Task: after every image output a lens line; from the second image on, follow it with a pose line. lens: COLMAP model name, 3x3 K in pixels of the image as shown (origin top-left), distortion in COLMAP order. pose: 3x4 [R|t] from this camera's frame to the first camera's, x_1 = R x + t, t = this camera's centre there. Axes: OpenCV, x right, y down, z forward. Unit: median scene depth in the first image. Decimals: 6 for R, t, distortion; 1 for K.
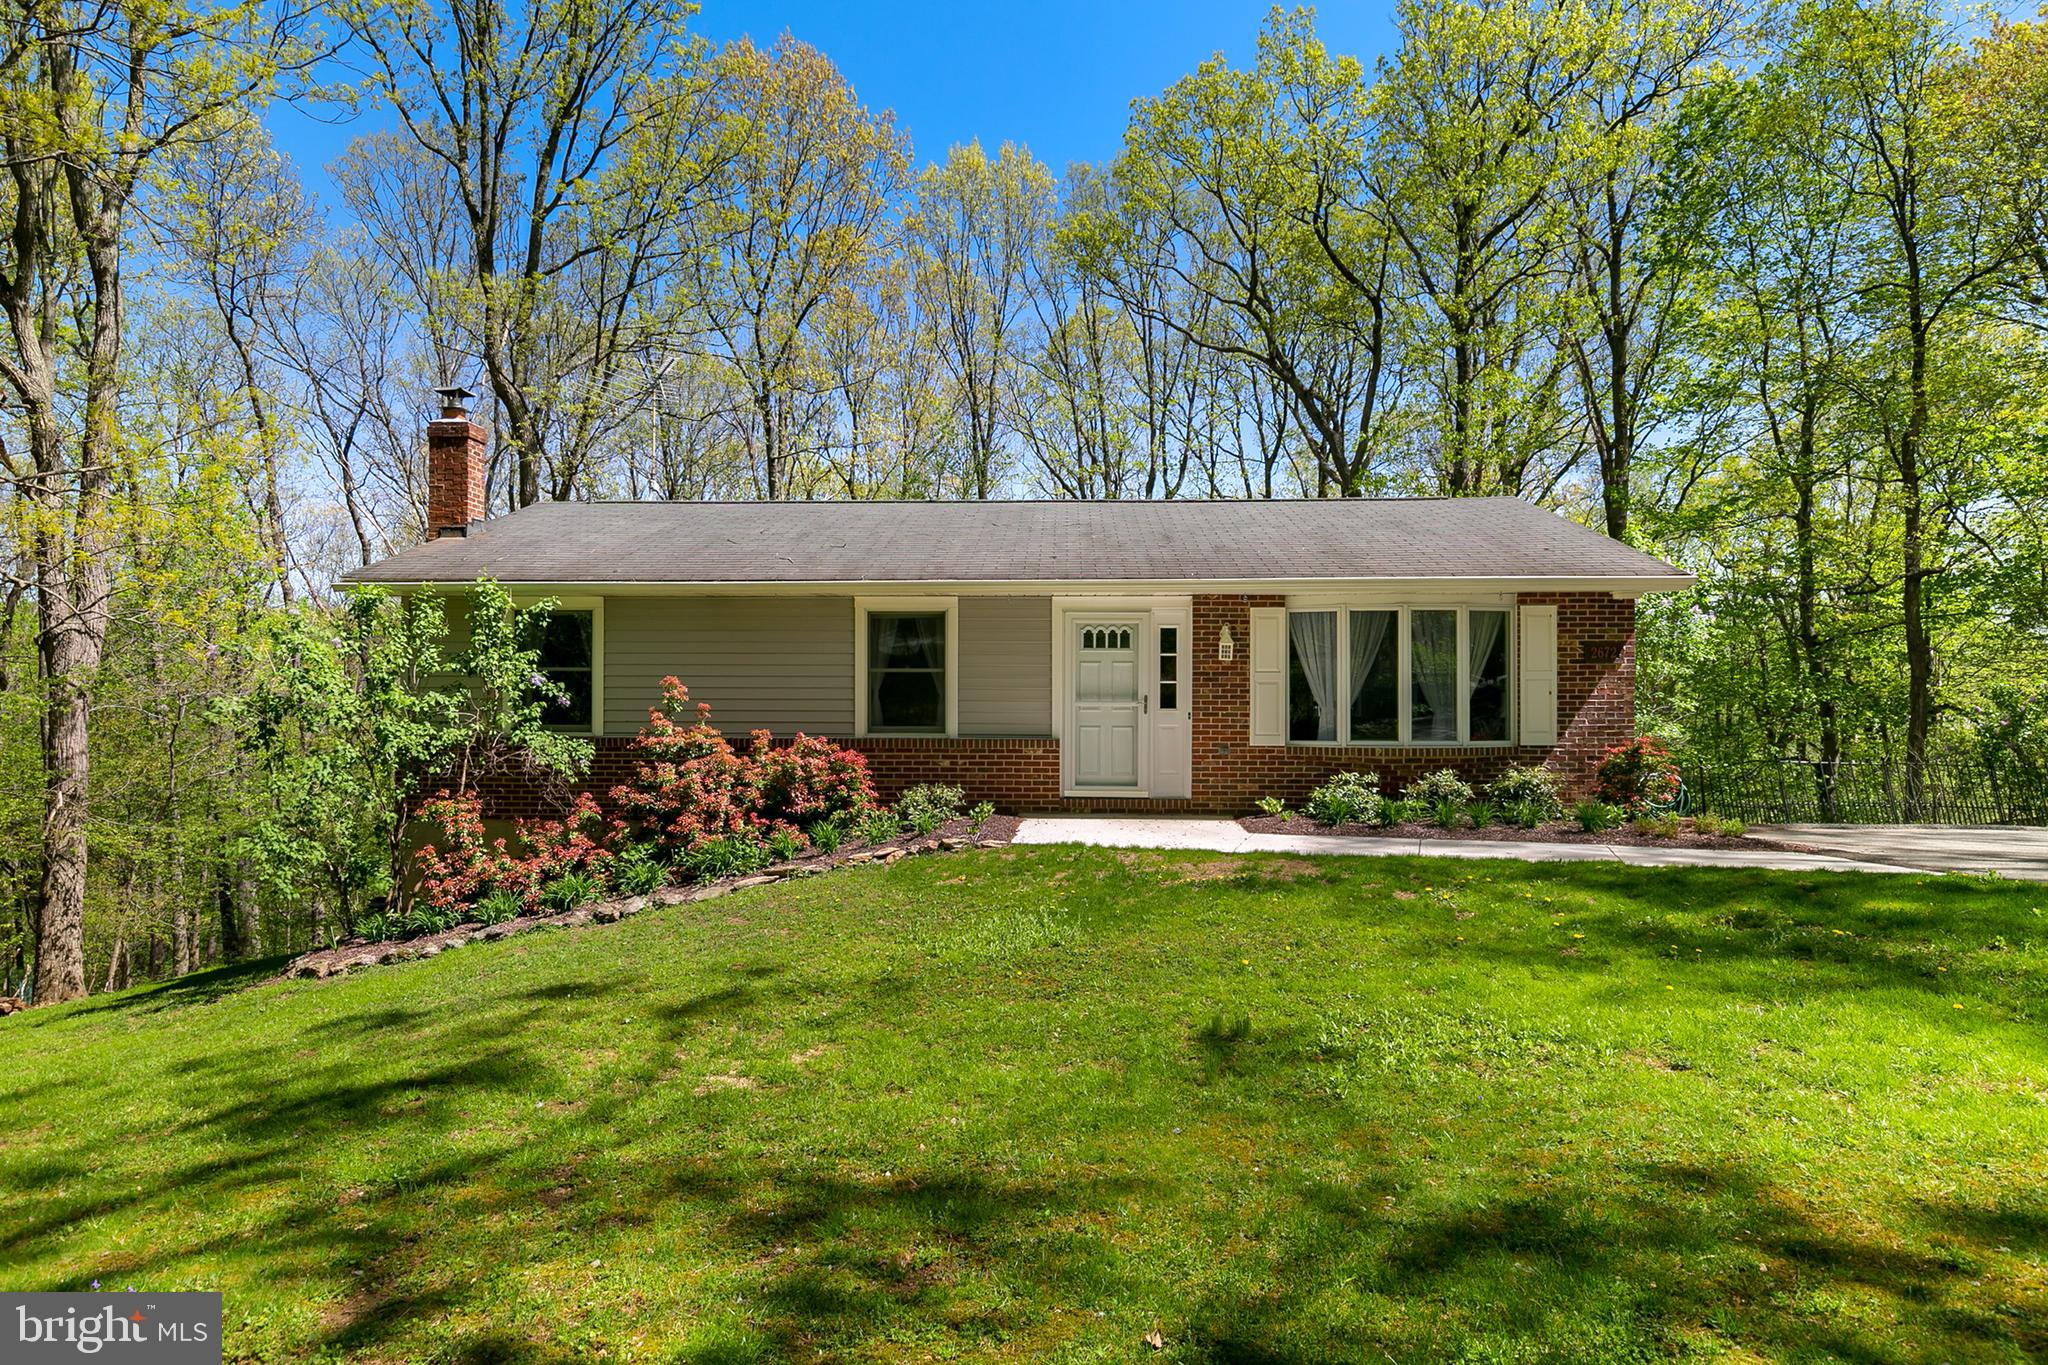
lens RADIAL K [[1146.5, 0, 1022.3], [0, 1146.5, 690.7], [0, 0, 1]] dist [0.000778, -0.000398]
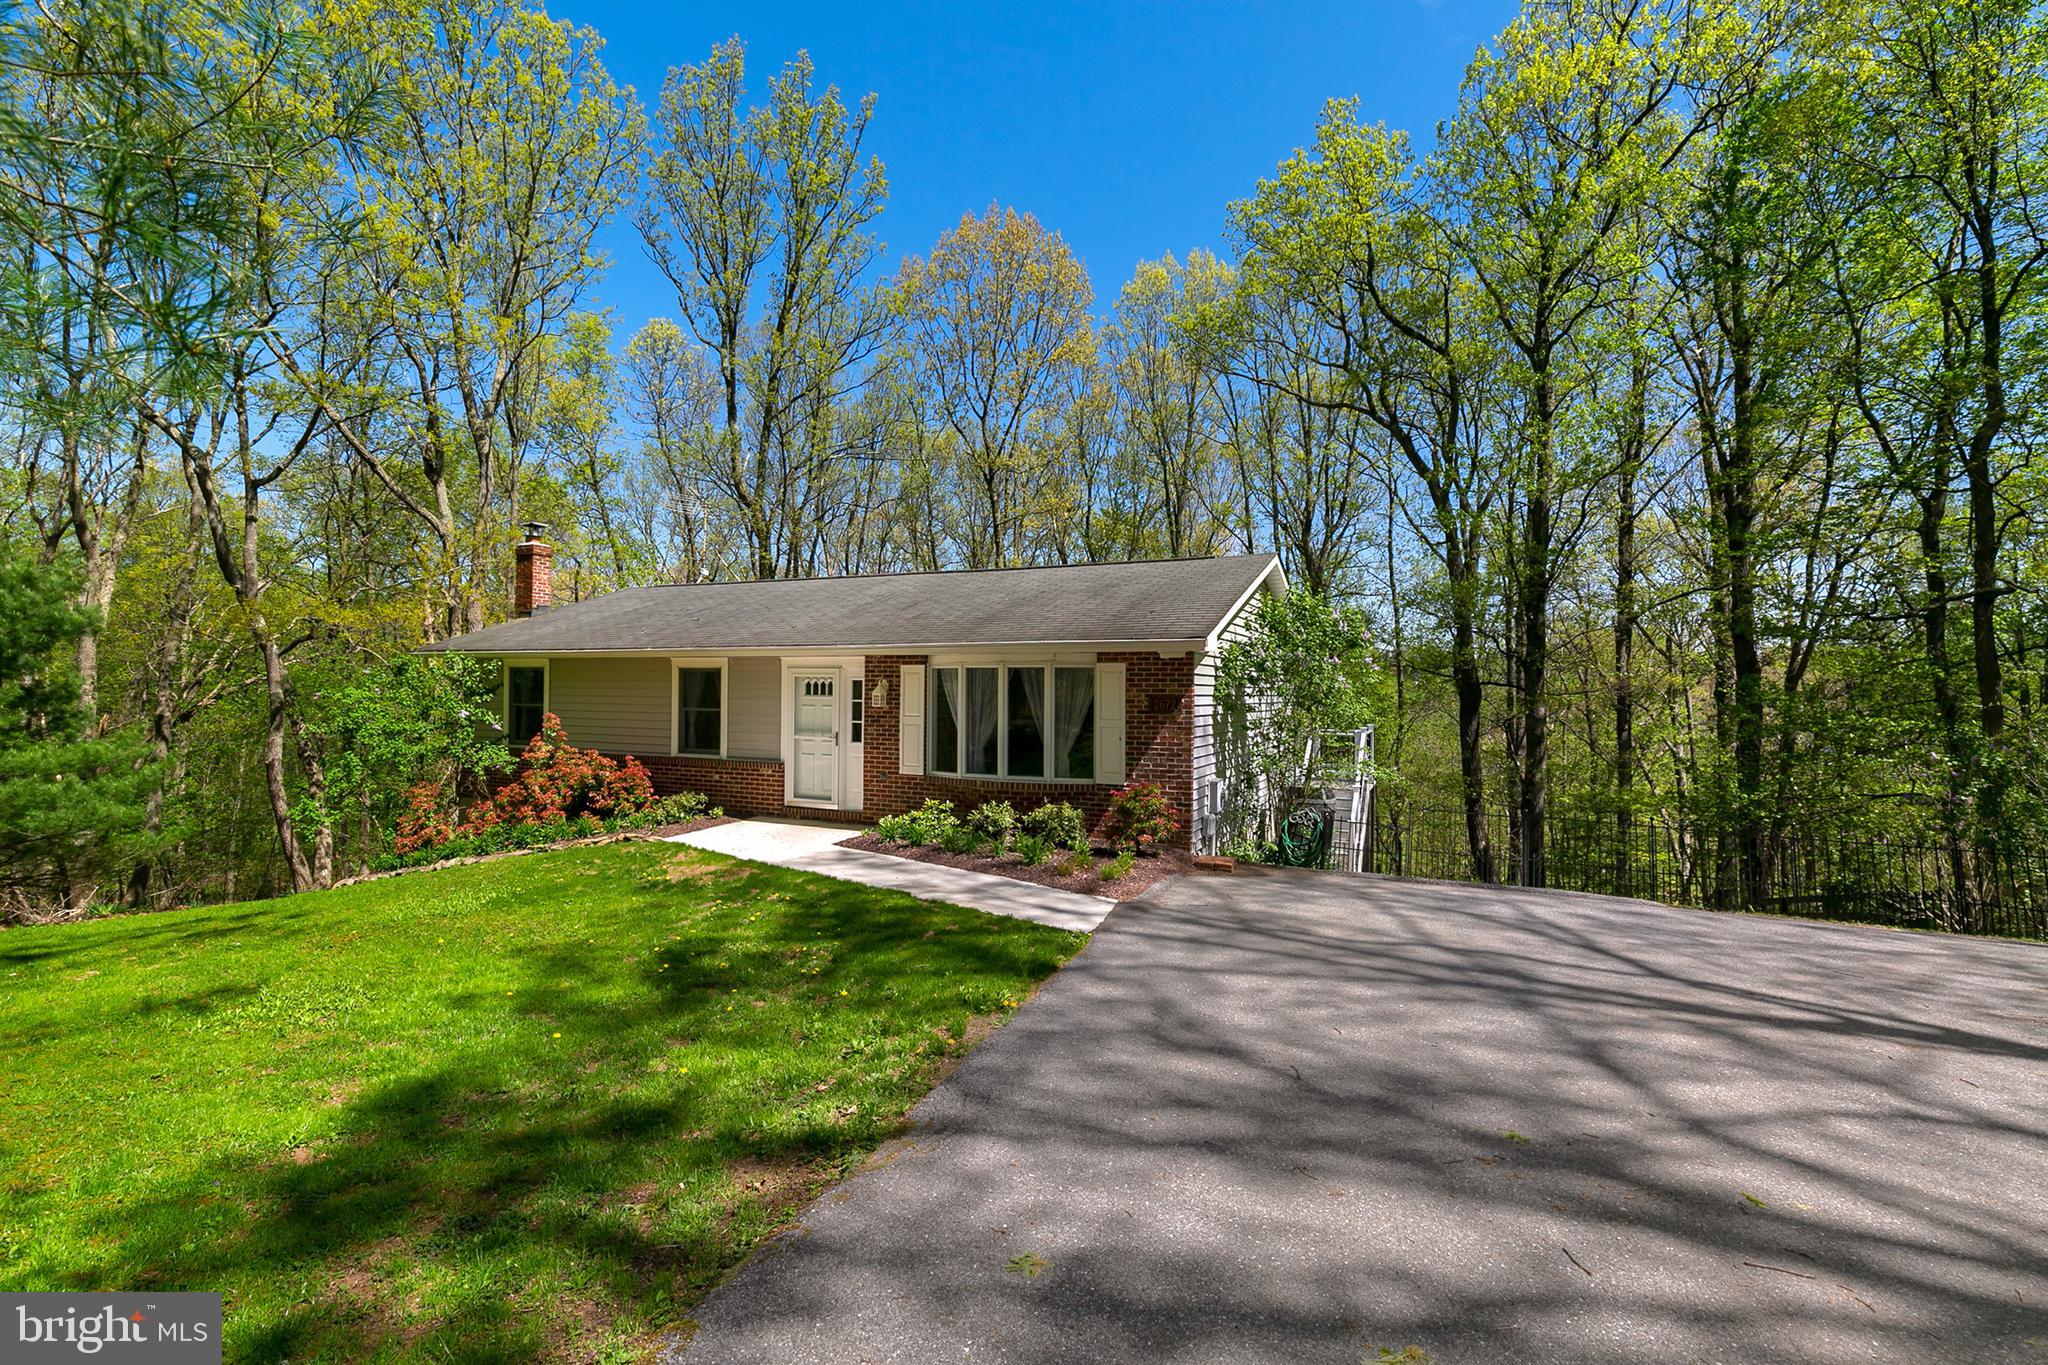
lens RADIAL K [[920.9, 0, 1029.7], [0, 920.9, 679.8], [0, 0, 1]] dist [0.009632, -0.004625]
pose [[0.920125, 0.003073, -0.391613, 0.736549], [-0.005511, 0.999972, -0.005101, -0.052325], [0.391587, 0.006852, 0.920116, 0.113509]]
